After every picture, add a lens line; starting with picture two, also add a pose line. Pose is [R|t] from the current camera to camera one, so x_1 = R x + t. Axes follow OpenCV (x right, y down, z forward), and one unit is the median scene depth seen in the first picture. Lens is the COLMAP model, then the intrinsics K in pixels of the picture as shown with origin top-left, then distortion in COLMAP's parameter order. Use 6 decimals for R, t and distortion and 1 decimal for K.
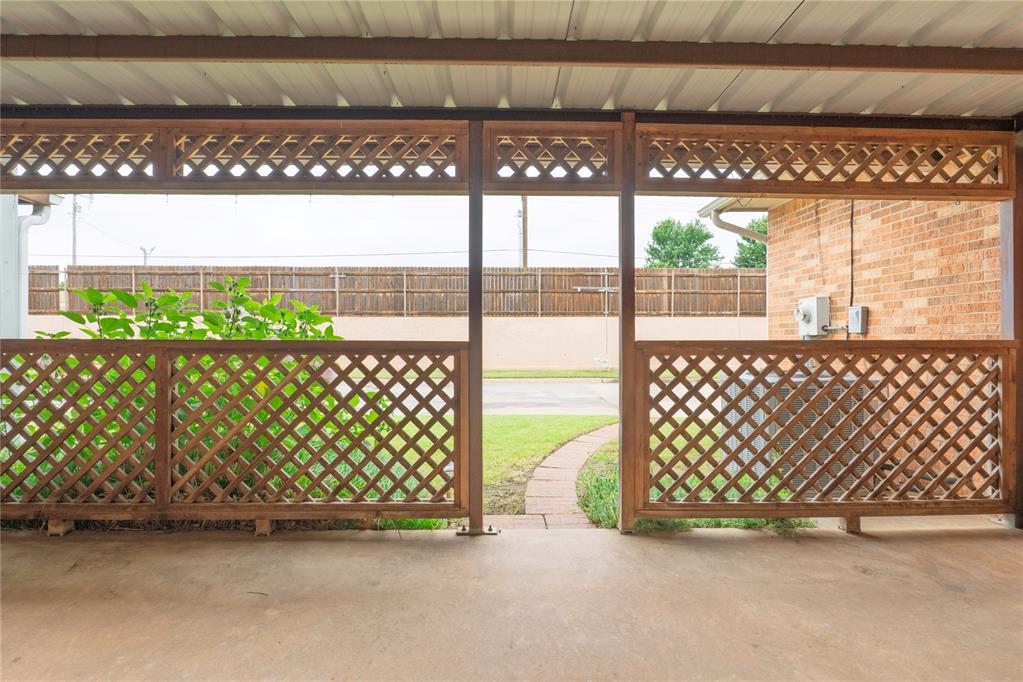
lens RADIAL K [[469.8, 0, 514.2], [0, 469.8, 336.2], [0, 0, 1]] dist [-0.002573, 0.000320]
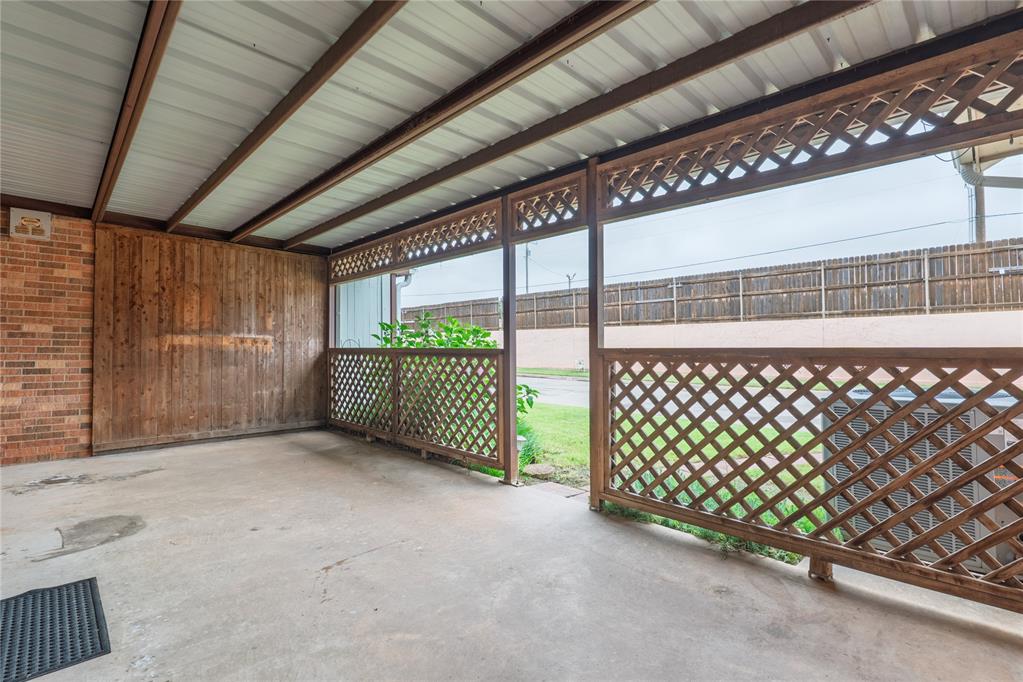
lens RADIAL K [[472.6, 0, 515.6], [0, 472.6, 324.2], [0, 0, 1]] dist [0.010524, 0.000072]
pose [[0.688579, -0.037305, -0.724201, 0.961102], [0.009946, 0.999068, -0.042007, 0.000172], [0.725093, 0.021722, 0.688308, 0.022184]]
